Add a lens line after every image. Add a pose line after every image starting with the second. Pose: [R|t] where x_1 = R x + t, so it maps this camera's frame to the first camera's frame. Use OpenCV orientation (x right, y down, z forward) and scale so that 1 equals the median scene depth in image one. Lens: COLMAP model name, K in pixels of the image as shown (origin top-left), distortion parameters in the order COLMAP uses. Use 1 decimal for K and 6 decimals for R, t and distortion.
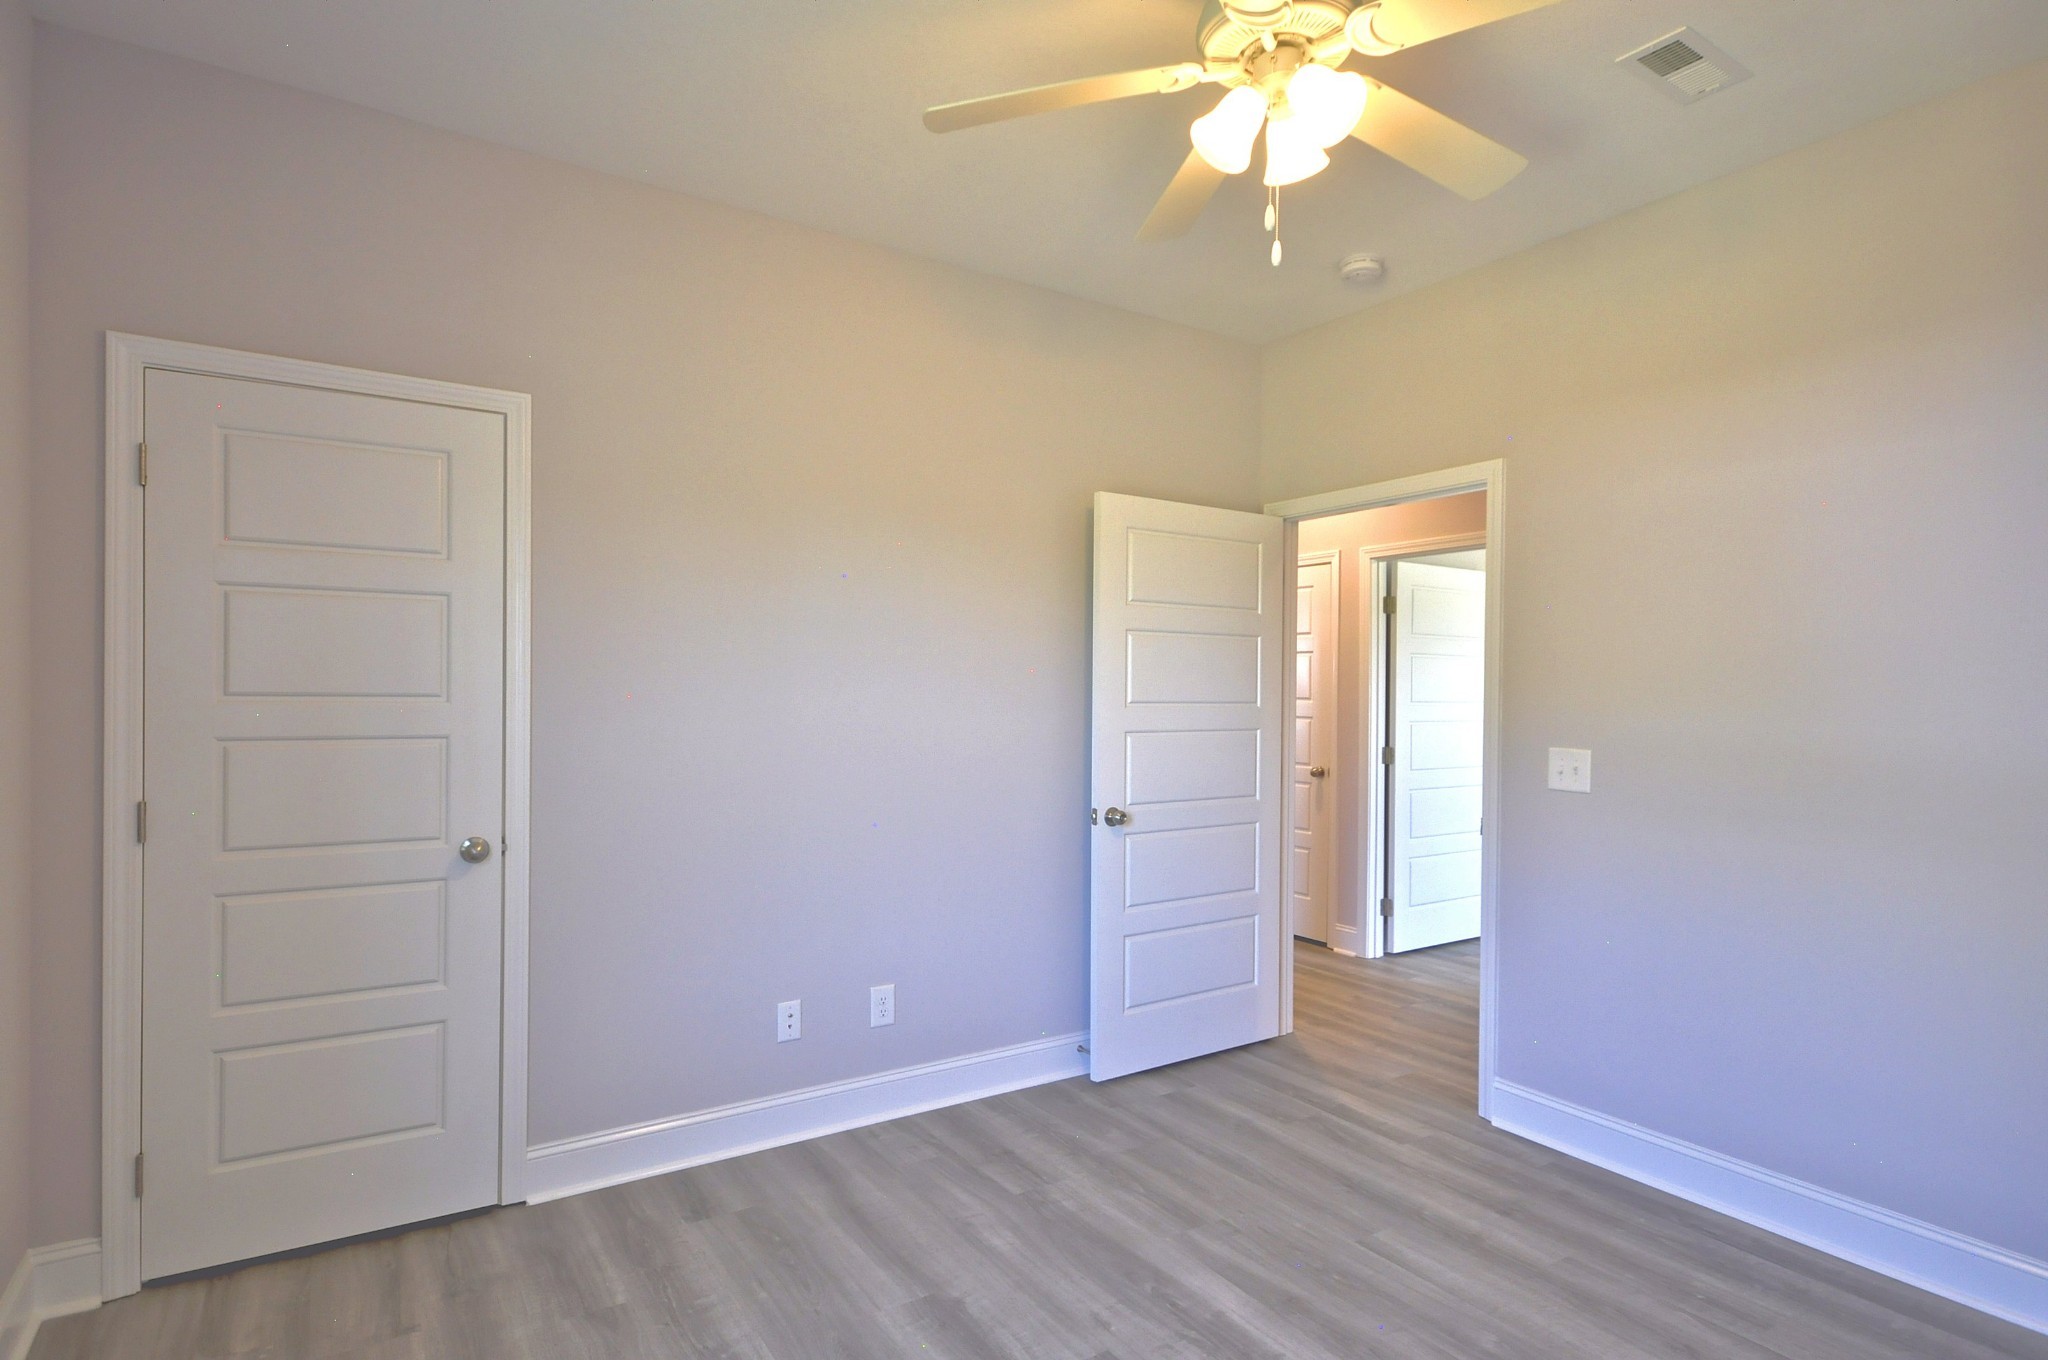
lens RADIAL K [[1065.0, 0, 1027.9], [0, 1065.0, 696.5], [0, 0, 1]] dist [0.006633, 0.000264]
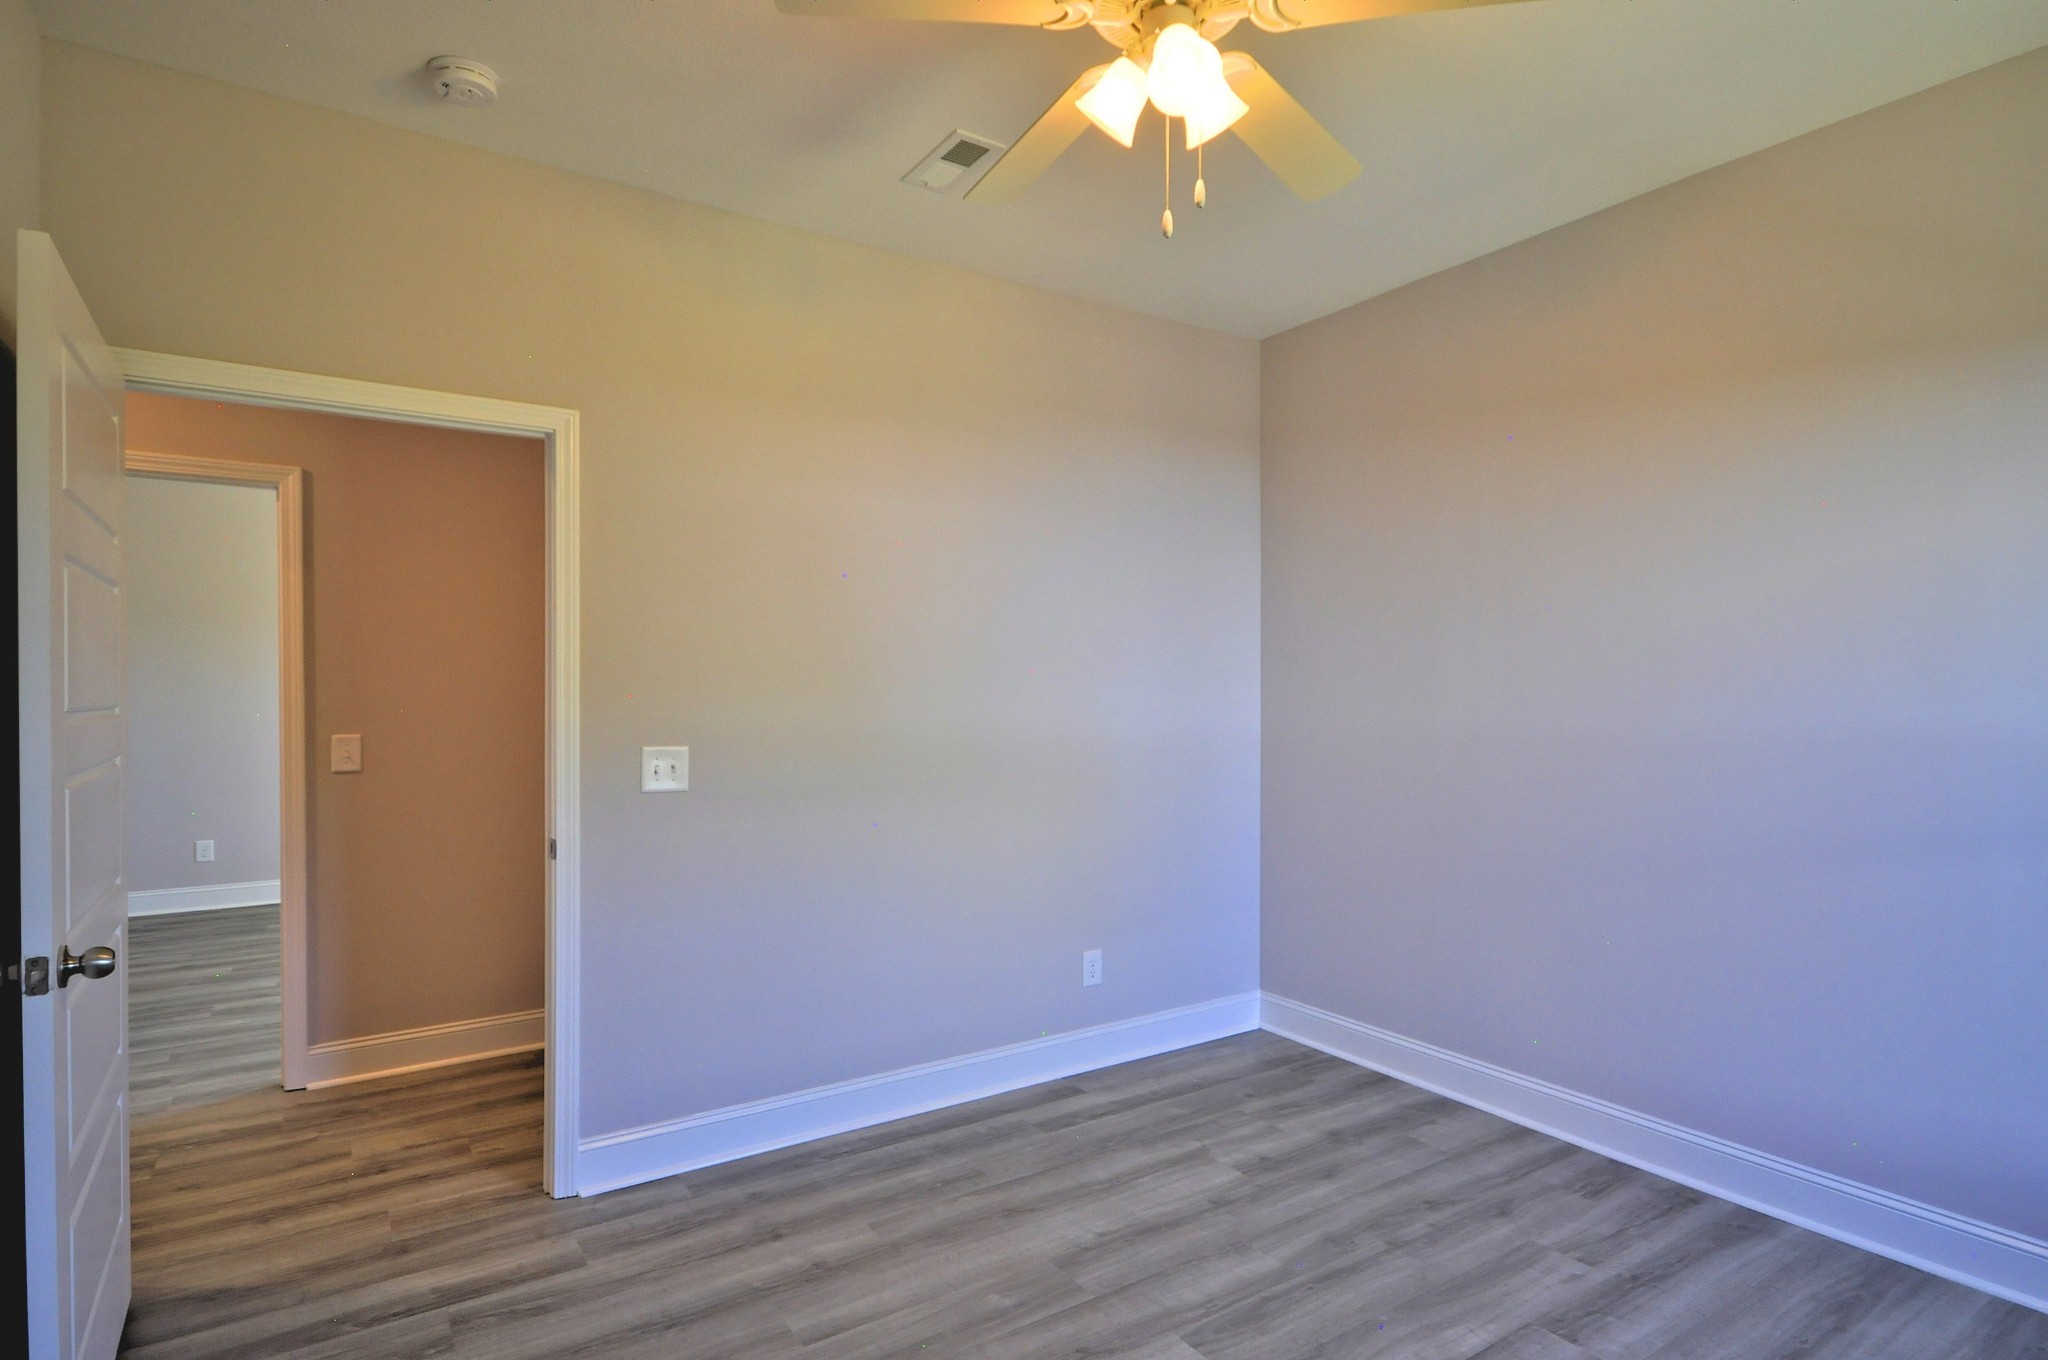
lens RADIAL K [[1065.0, 0, 1027.9], [0, 1065.0, 696.5], [0, 0, 1]] dist [0.006633, 0.000264]
pose [[-0.016090, -0.013704, 0.999777, -0.435284], [0.004327, 0.999896, 0.013775, -0.006558], [-0.999861, 0.004548, -0.016029, 0.694506]]
